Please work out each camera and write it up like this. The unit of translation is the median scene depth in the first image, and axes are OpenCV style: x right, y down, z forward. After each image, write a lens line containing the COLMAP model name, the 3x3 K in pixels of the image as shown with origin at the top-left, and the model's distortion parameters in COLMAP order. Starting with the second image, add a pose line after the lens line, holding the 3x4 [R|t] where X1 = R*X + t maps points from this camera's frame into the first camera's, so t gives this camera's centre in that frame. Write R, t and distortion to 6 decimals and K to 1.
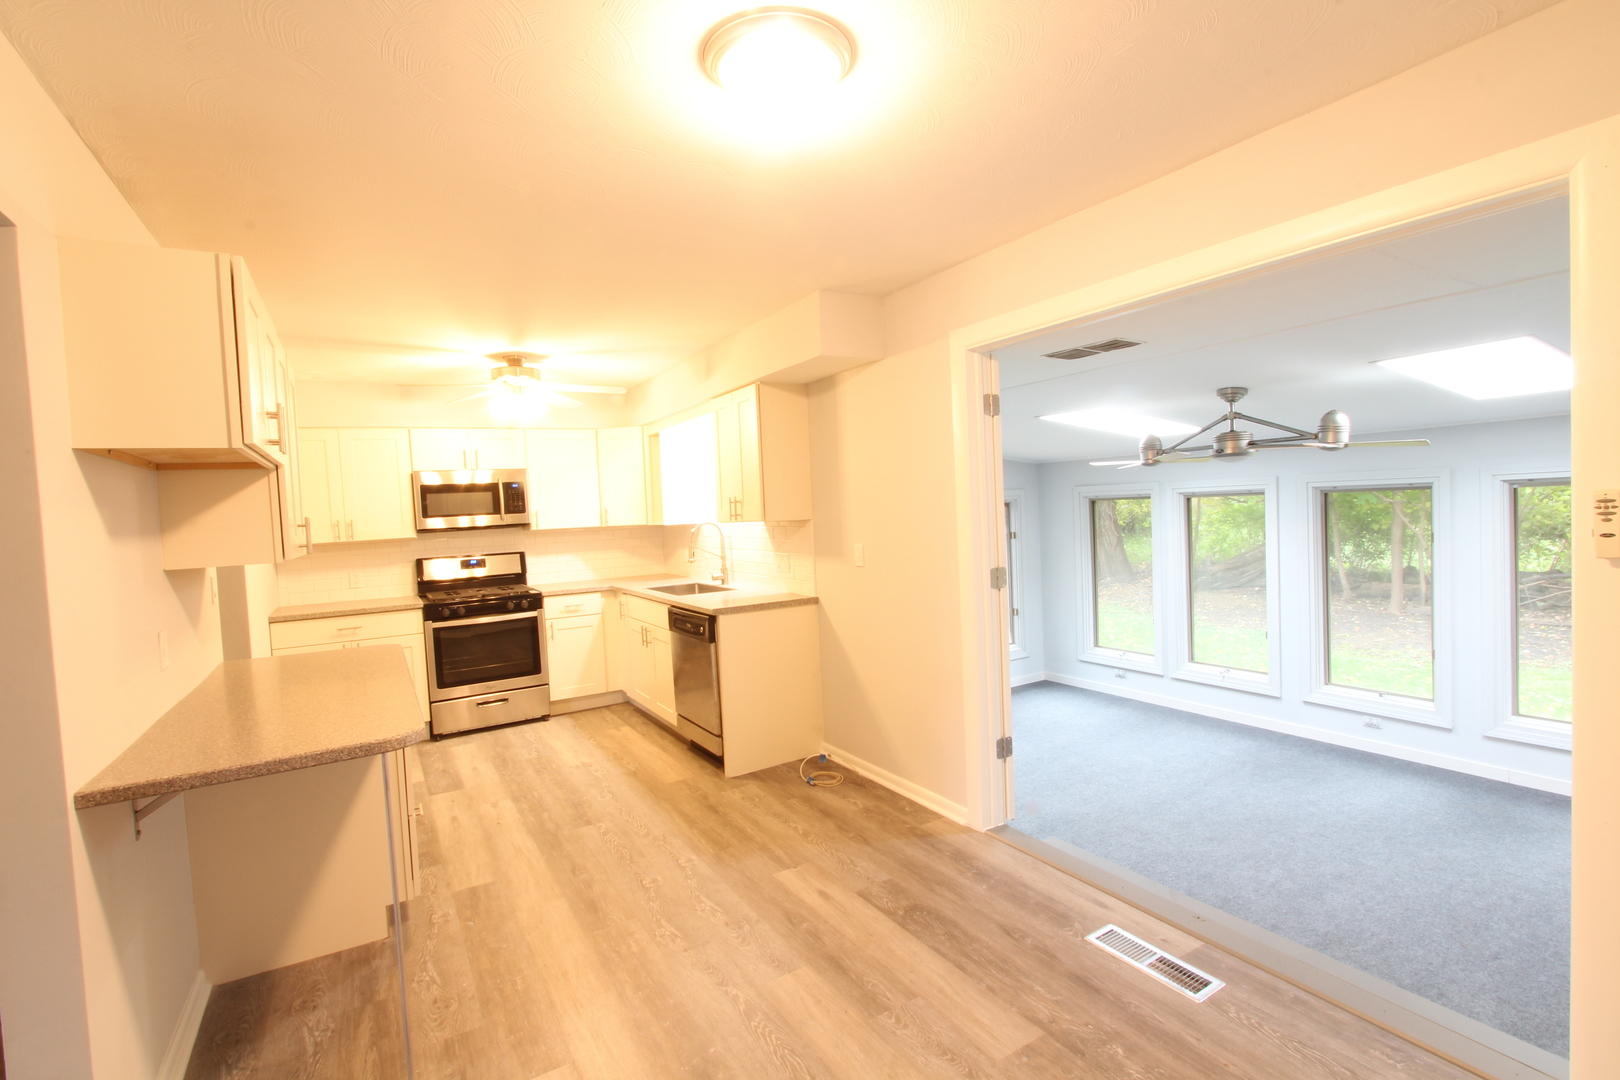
lens RADIAL K [[749.9, 0, 814.2], [0, 749.9, 539.7], [0, 0, 1]] dist [-0.018184, 0.000474]
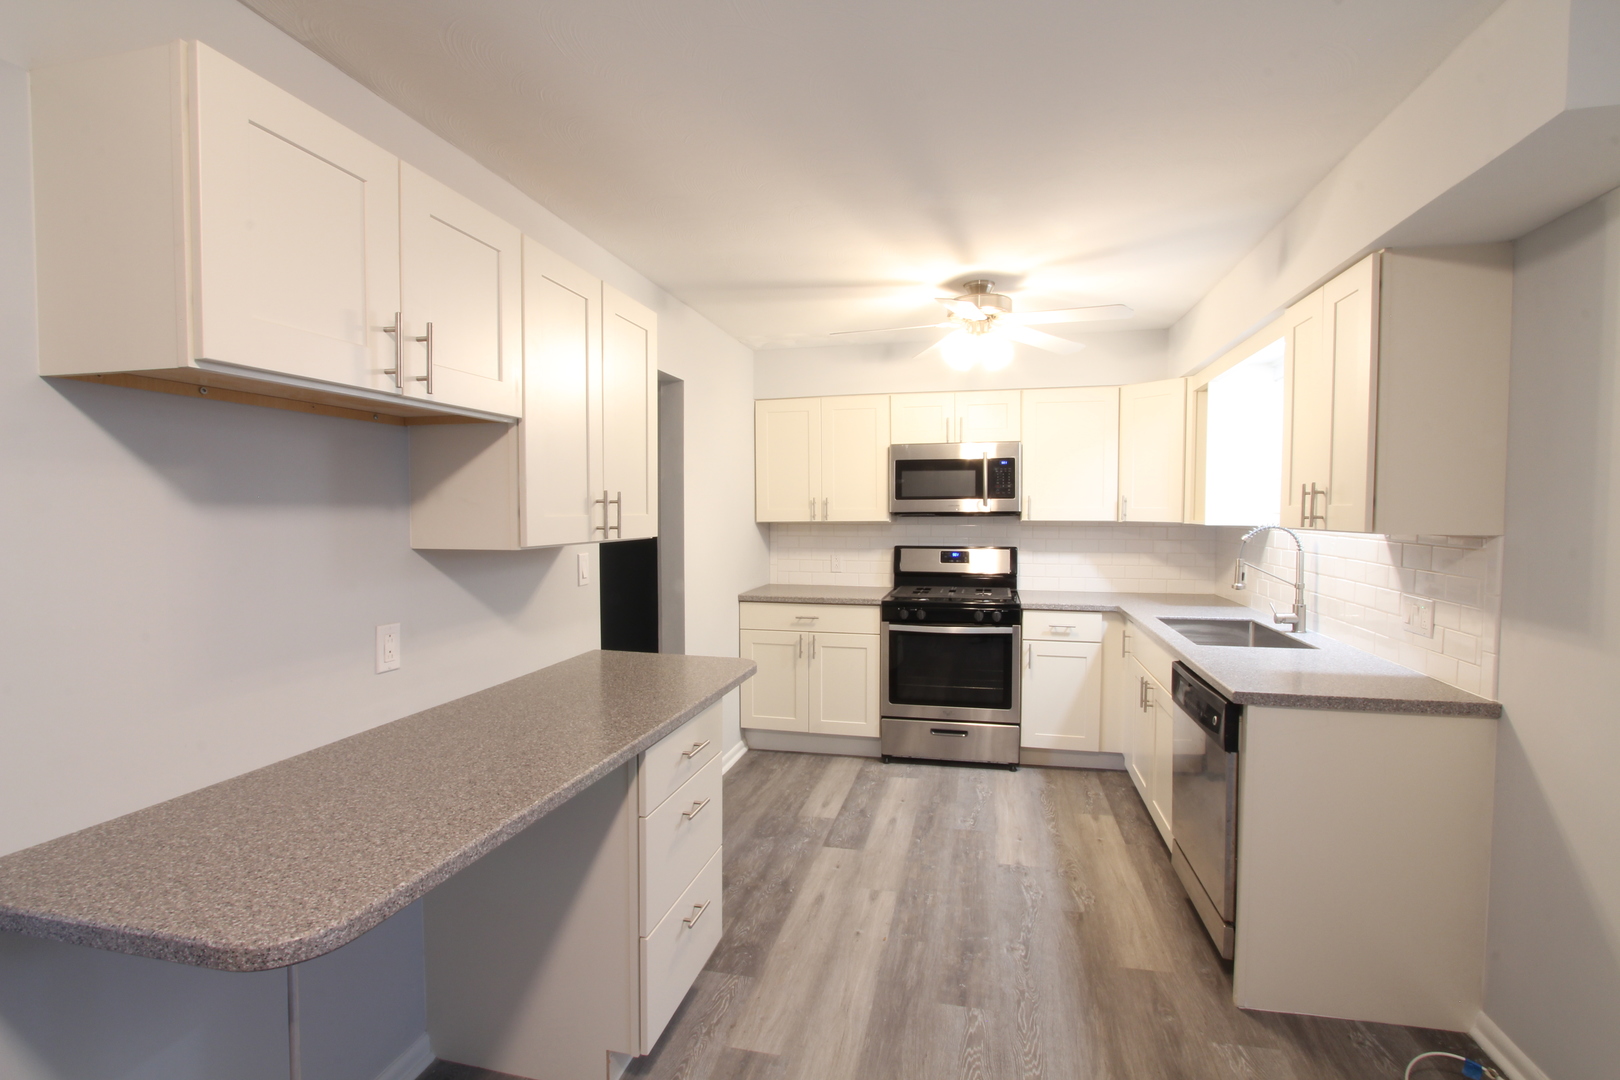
lens RADIAL K [[749.9, 0, 814.2], [0, 749.9, 539.7], [0, 0, 1]] dist [-0.018184, 0.000474]
pose [[0.719512, 0.075805, -0.690331, 0.005838], [-0.062270, 0.997063, 0.044585, -0.015809], [0.691683, 0.010907, 0.722119, 0.319006]]
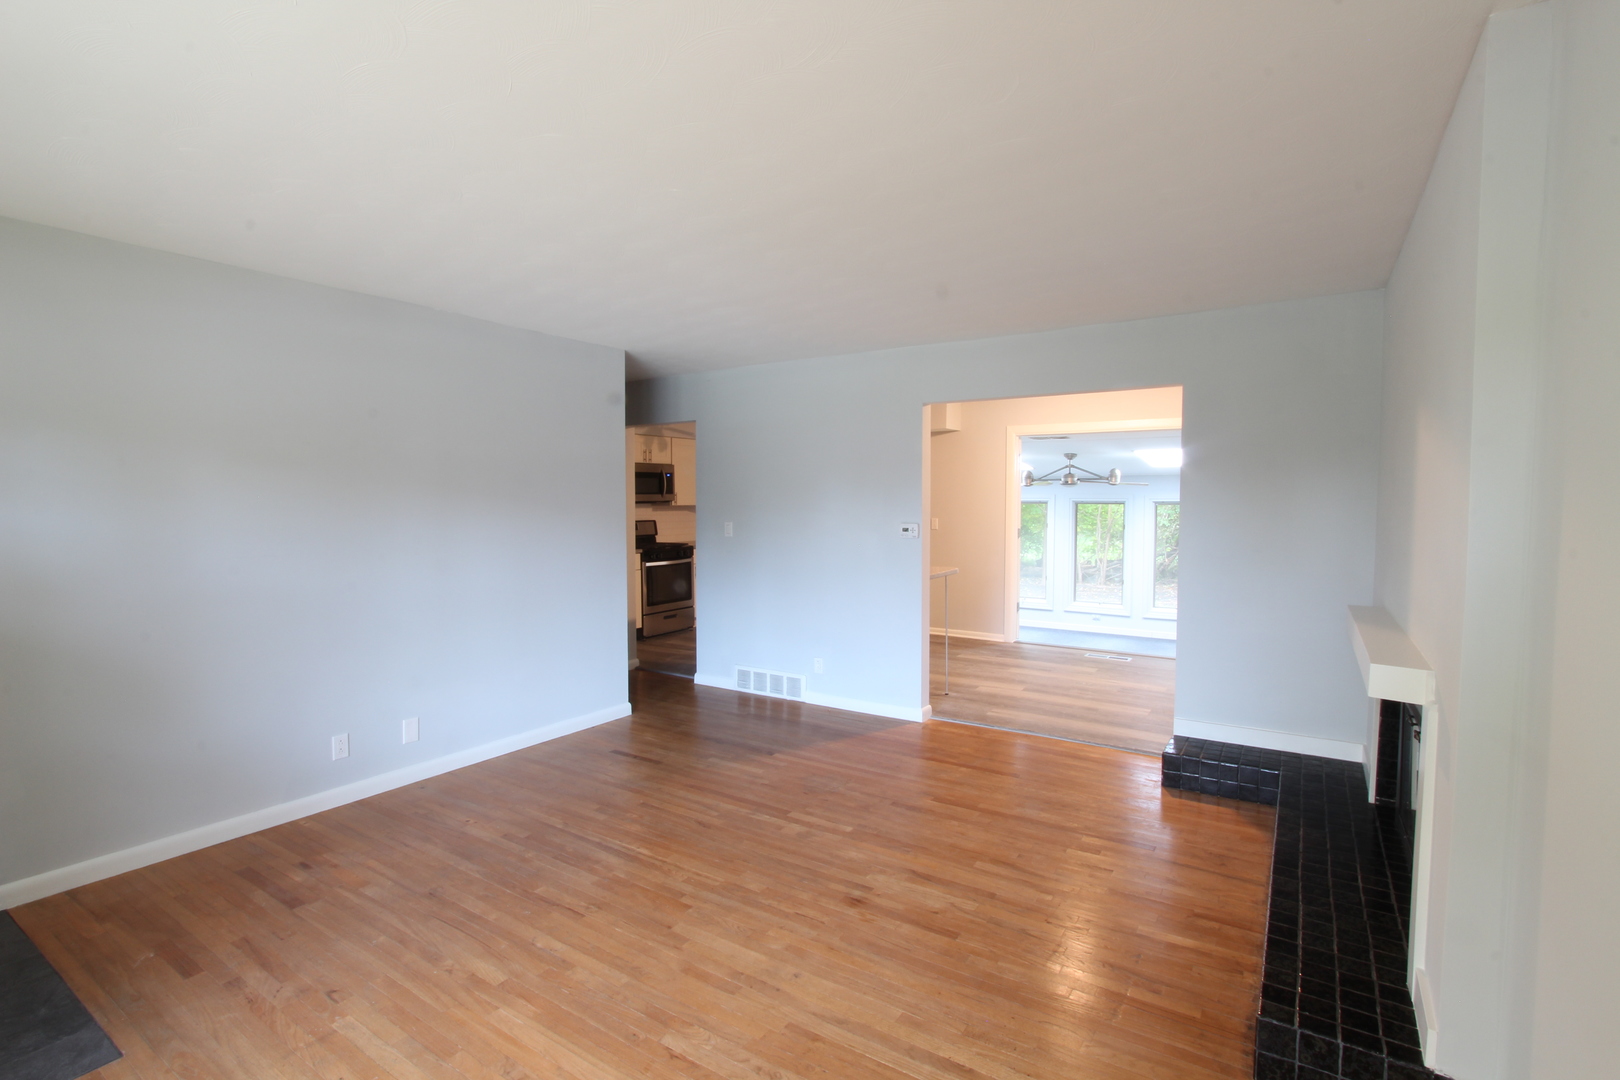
lens RADIAL K [[749.9, 0, 814.2], [0, 749.9, 539.7], [0, 0, 1]] dist [-0.018184, 0.000474]
pose [[0.900432, 0.022719, 0.434404, -0.849684], [-0.024579, 0.999697, -0.001335, 0.055932], [-0.434303, -0.009476, 0.900717, -0.515452]]
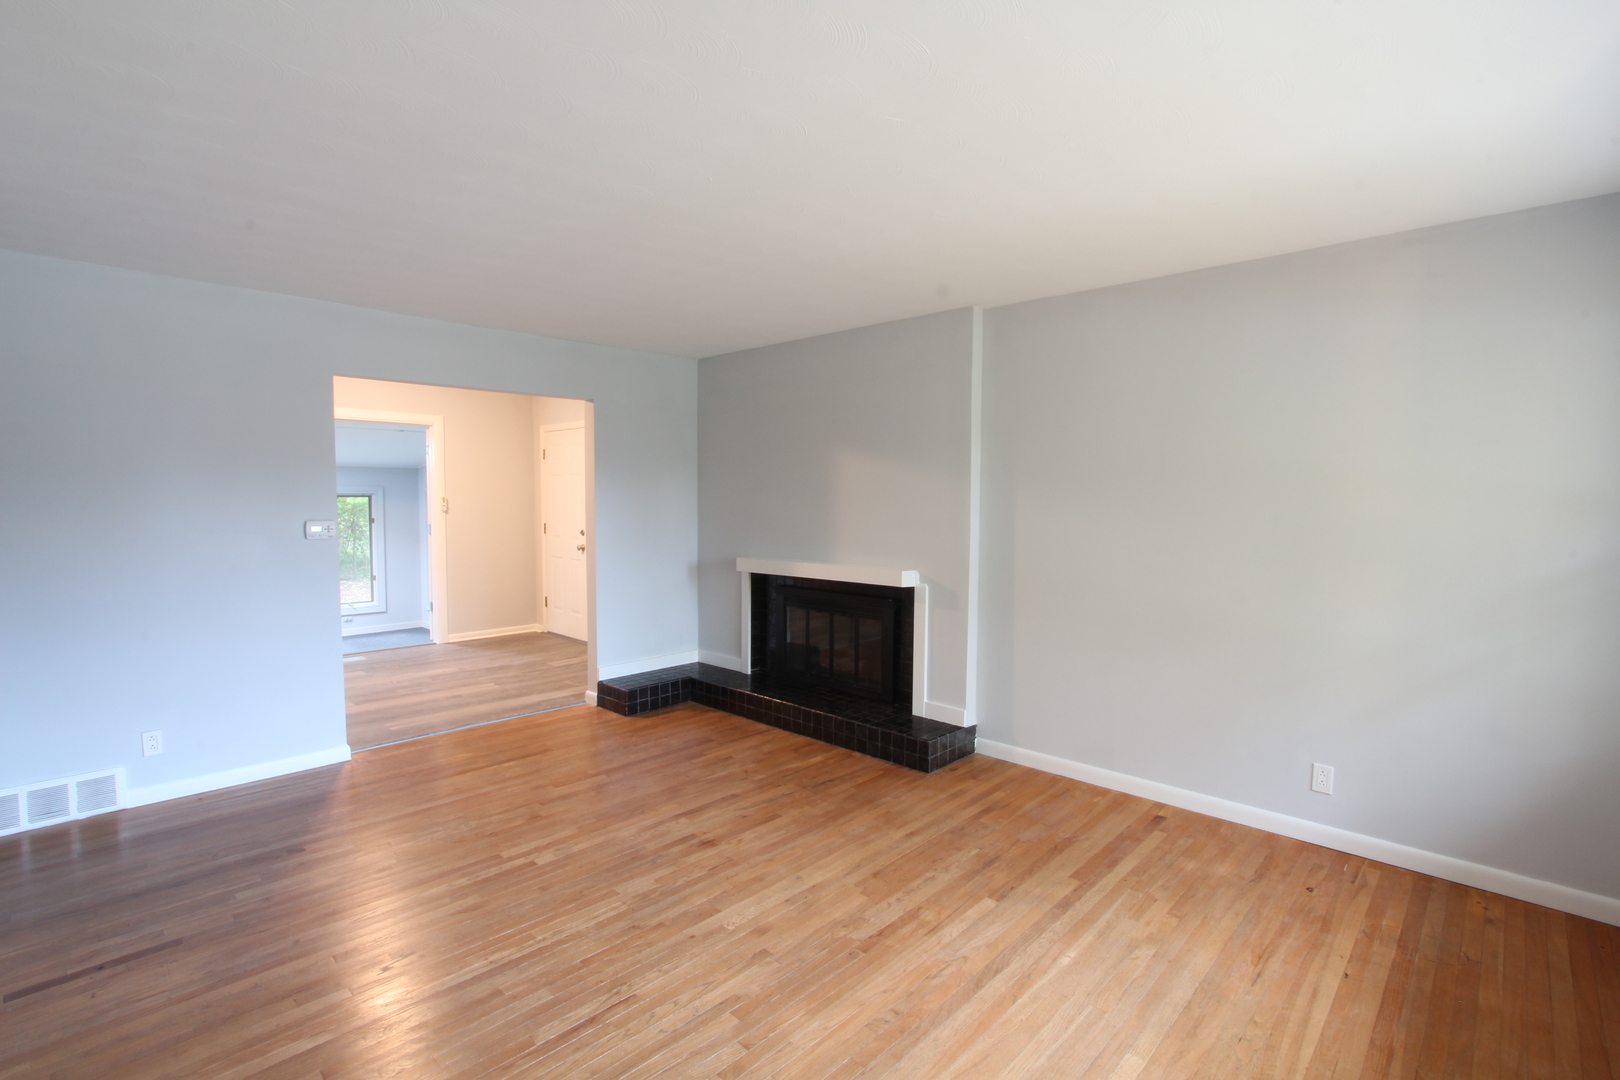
lens RADIAL K [[749.9, 0, 814.2], [0, 749.9, 539.7], [0, 0, 1]] dist [-0.018184, 0.000474]
pose [[-0.255385, -0.013396, 0.966747, -1.405617], [0.042187, 0.998797, 0.024984, 0.050107], [-0.965919, 0.047164, -0.254513, 0.324424]]
